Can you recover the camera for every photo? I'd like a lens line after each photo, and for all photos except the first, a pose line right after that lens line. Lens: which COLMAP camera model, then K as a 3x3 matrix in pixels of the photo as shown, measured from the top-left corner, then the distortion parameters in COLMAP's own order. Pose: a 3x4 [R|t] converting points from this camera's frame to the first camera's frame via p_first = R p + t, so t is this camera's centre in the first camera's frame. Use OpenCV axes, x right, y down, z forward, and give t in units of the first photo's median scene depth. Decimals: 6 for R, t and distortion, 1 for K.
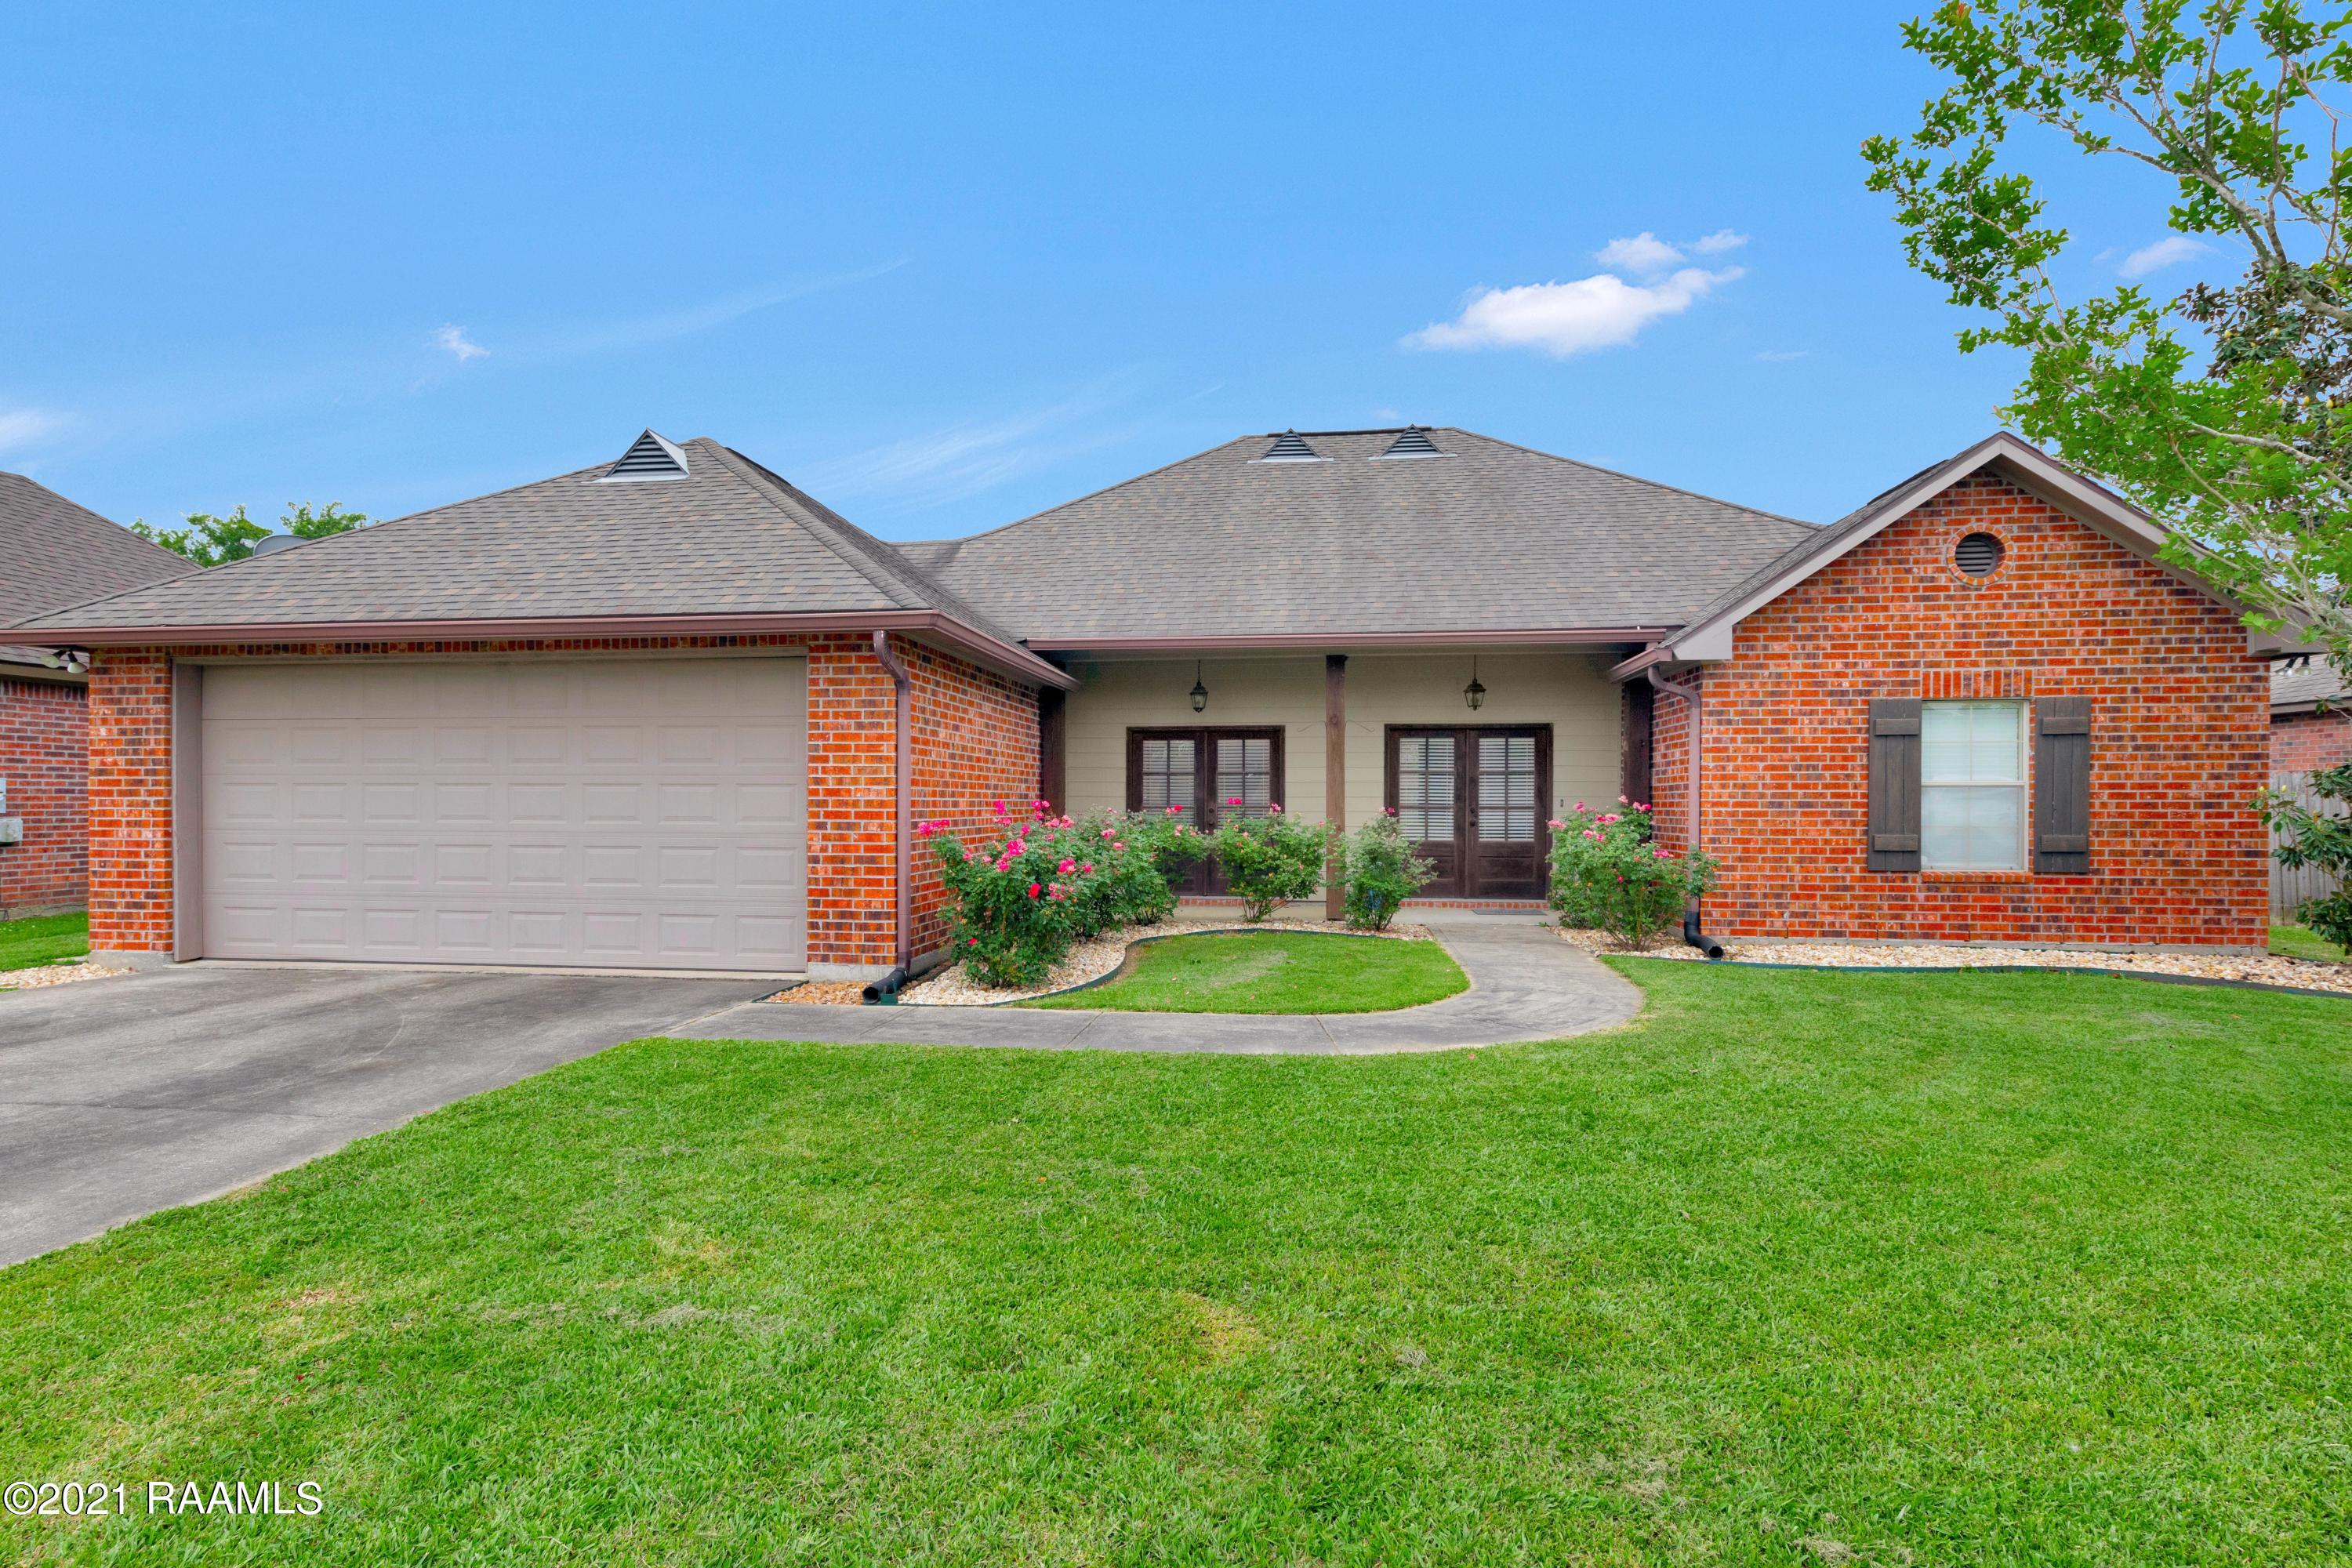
lens RADIAL K [[1155.9, 0, 1170.4], [0, 1155.9, 818.6], [0, 0, 1]] dist [0.002310, -0.000957]
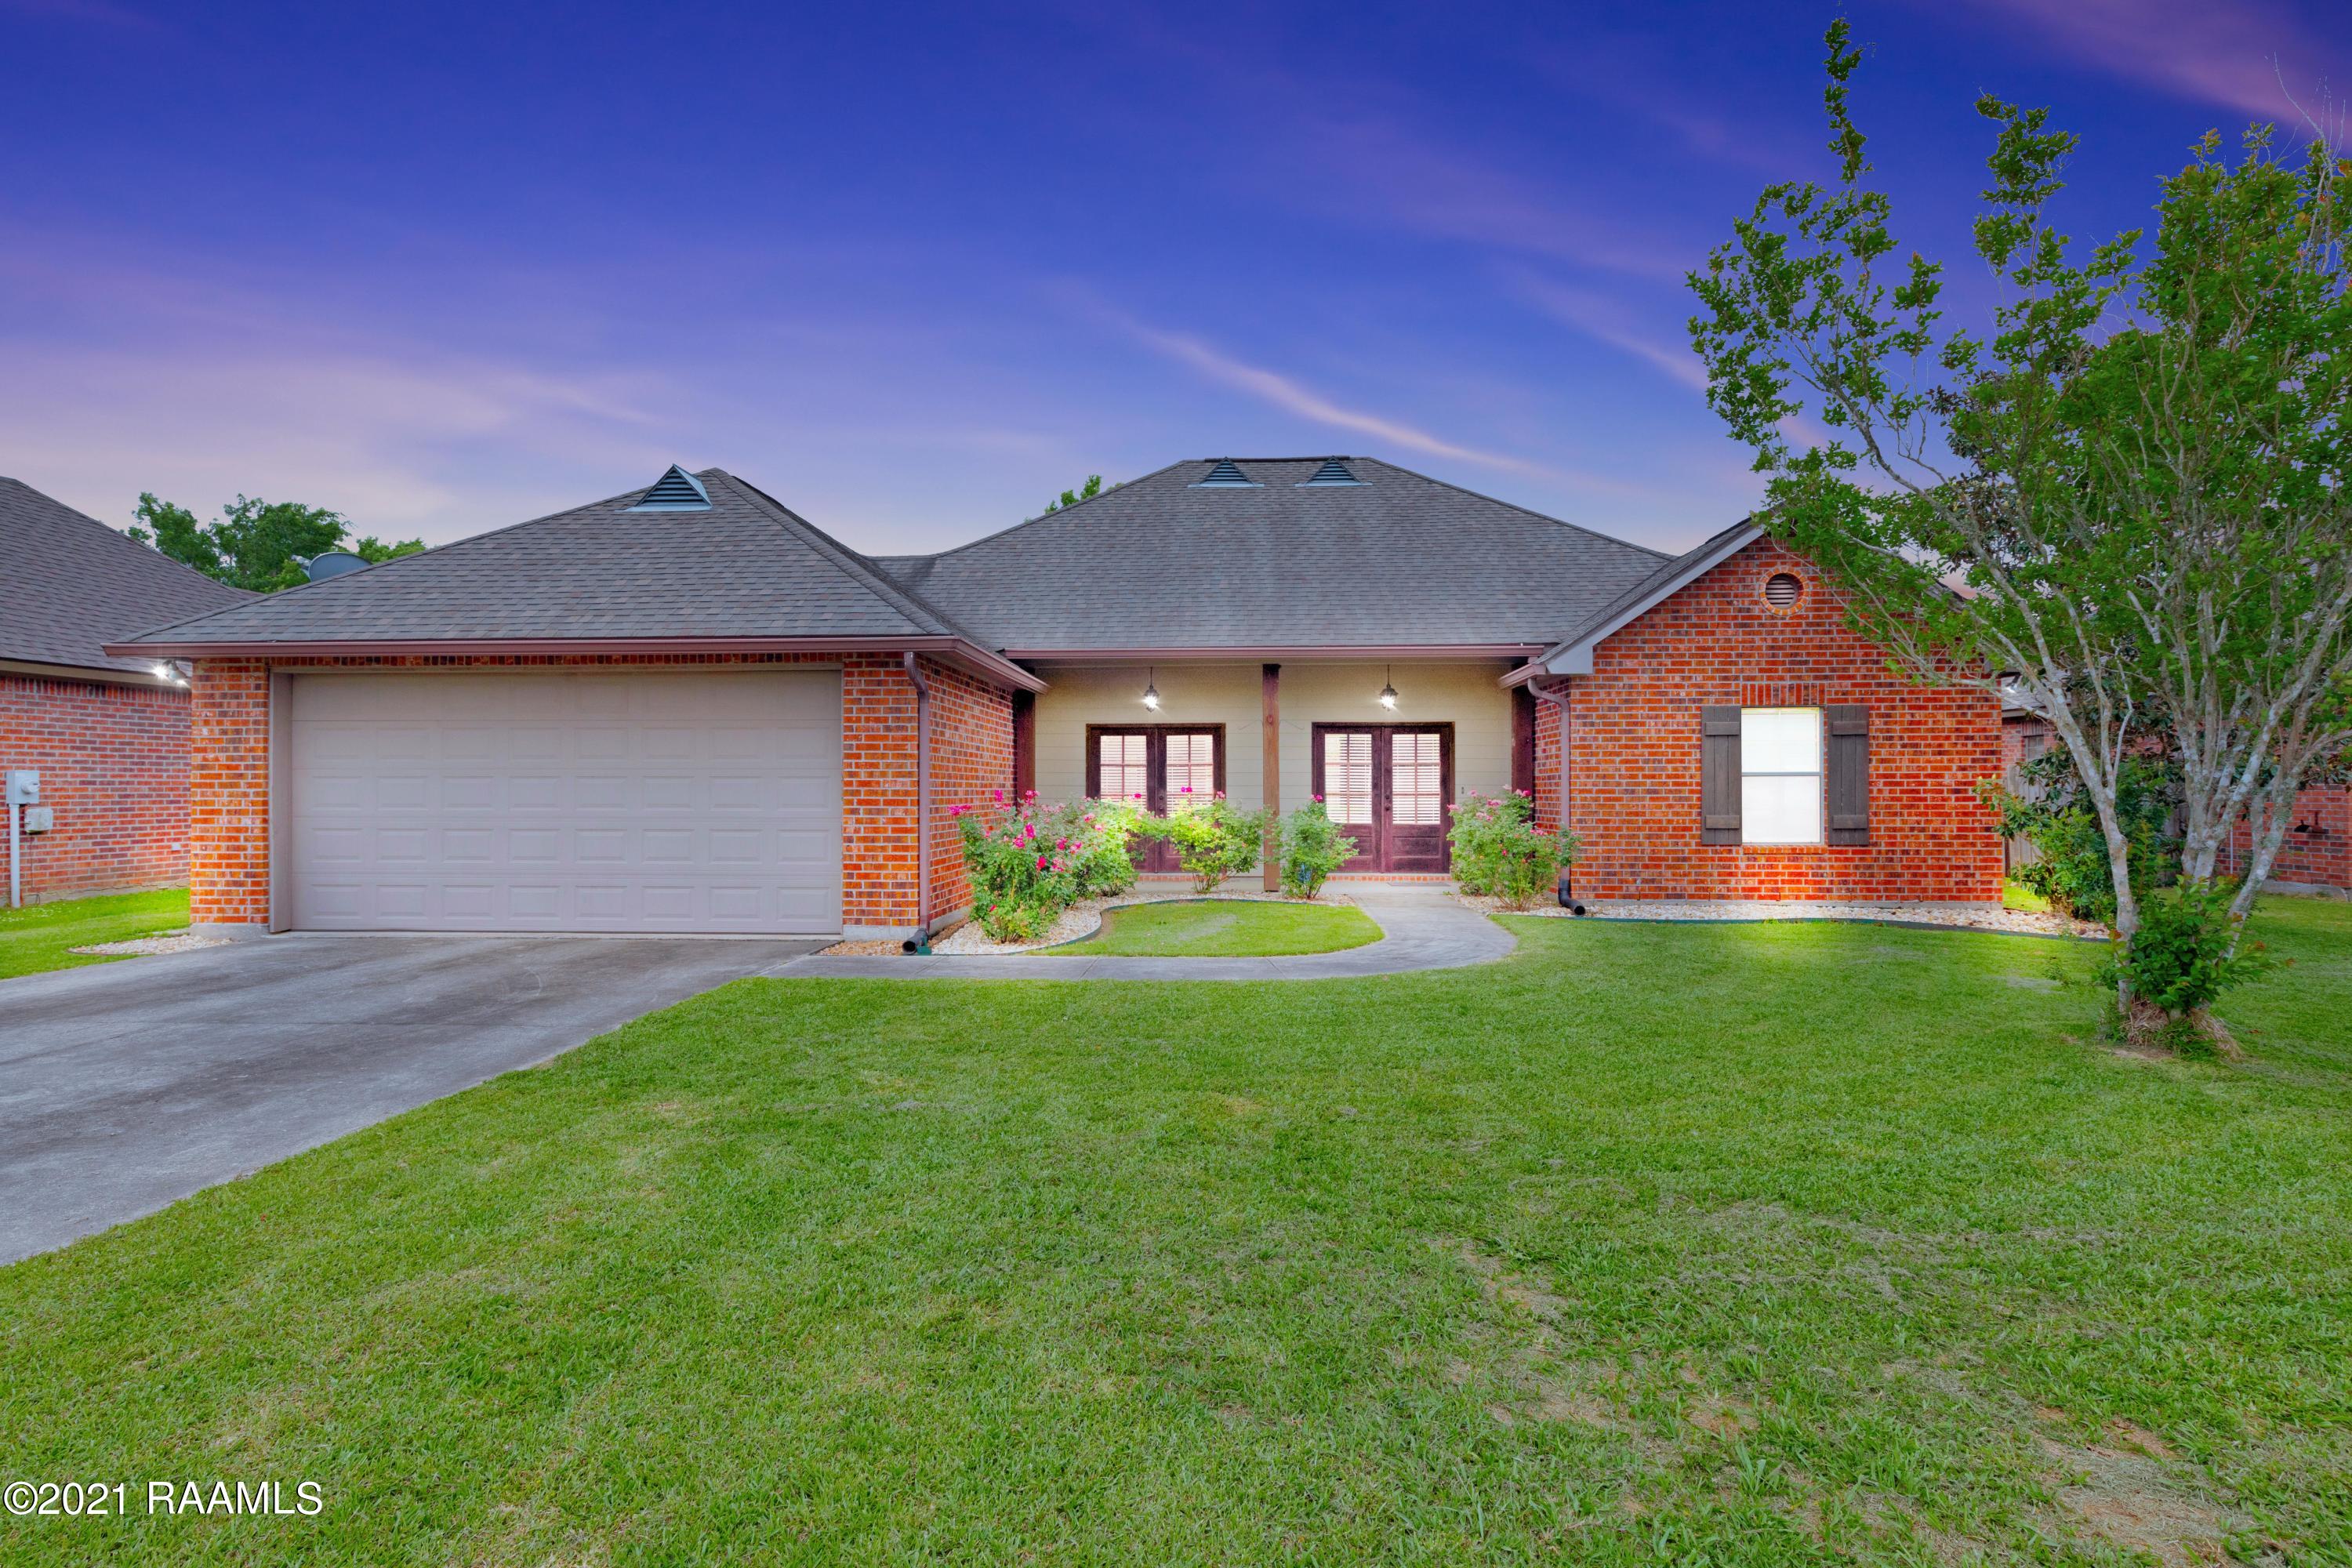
lens RADIAL K [[1194.2, 0, 1175.7], [0, 1194.2, 785.1], [0, 0, 1]] dist [-0.000749, -0.000332]
pose [[0.996976, -0.002231, 0.077681, -0.057464], [0.003579, 0.999845, -0.017212, 0.001315], [-0.077631, 0.017438, 0.996830, -0.236124]]
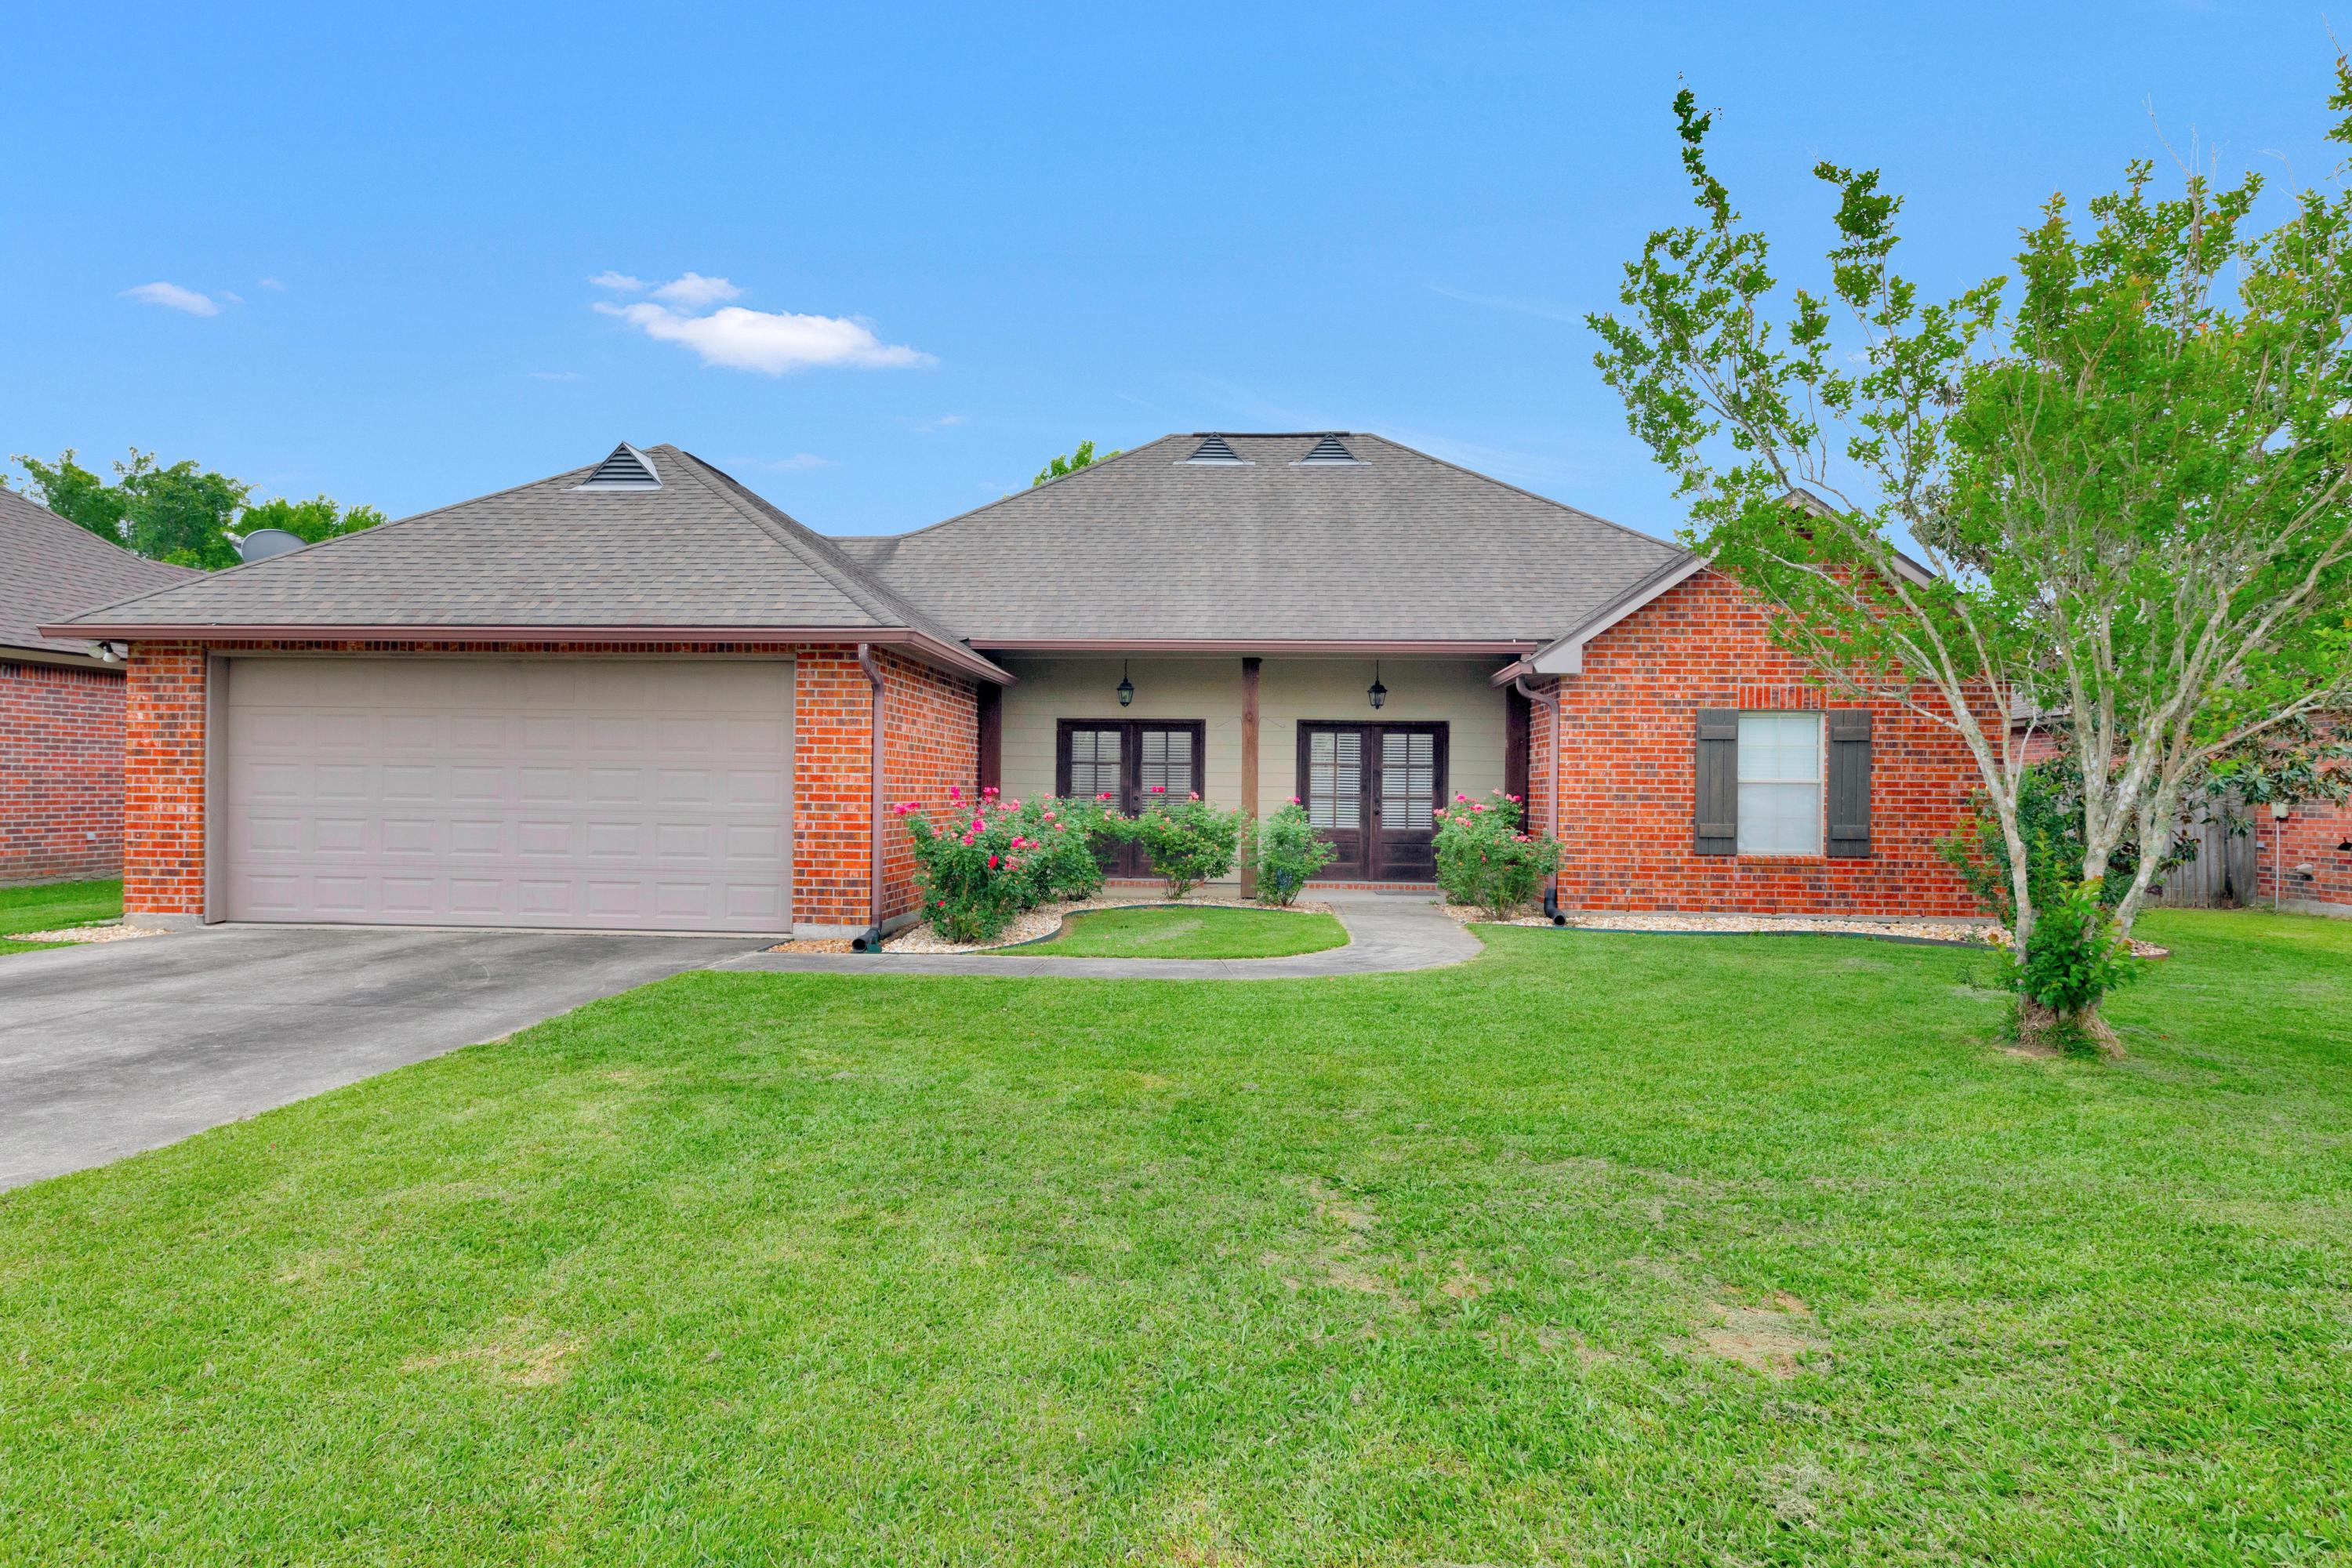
lens RADIAL K [[1373.8, 0, 1182.5], [0, 1373.8, 793.5], [0, 0, 1]] dist [-0.003202, 0.001498]
pose [[0.997191, 0.010467, 0.074166, -0.021887], [-0.009582, 0.999879, -0.012274, 0.005647], [-0.074286, 0.011529, 0.997170, -0.369085]]
